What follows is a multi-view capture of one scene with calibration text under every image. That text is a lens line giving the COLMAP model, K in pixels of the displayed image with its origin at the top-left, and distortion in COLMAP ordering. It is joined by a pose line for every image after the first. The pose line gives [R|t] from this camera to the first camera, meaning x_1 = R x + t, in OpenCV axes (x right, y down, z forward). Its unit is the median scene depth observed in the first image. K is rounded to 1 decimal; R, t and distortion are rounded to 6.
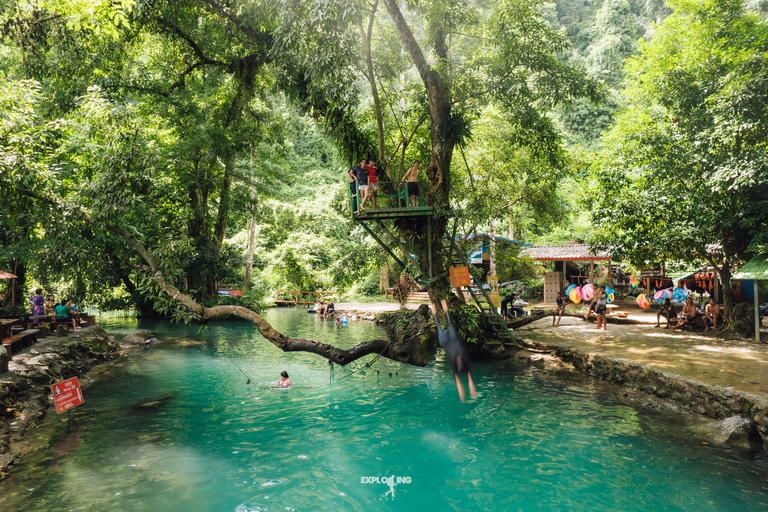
lens RADIAL K [[385.4, 0, 384.0], [0, 385.4, 256.0], [0, 0, 1]] dist [0.000330, 0.000031]
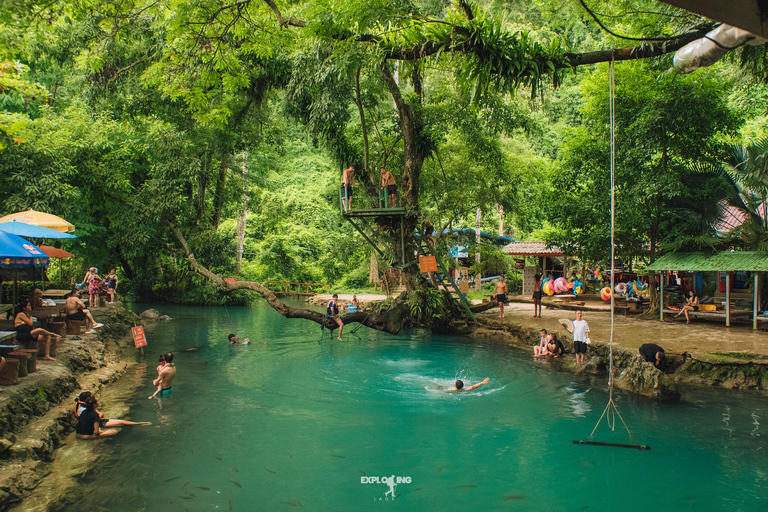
lens RADIAL K [[496.8, 0, 387.2], [0, 496.8, 252.2], [0, 0, 1]] dist [-0.071473, 0.060389]
pose [[0.999773, 0.021147, 0.002584, 0.038607], [-0.021143, 0.999775, -0.001754, 0.013353], [-0.002620, 0.001699, 0.999995, -0.371237]]
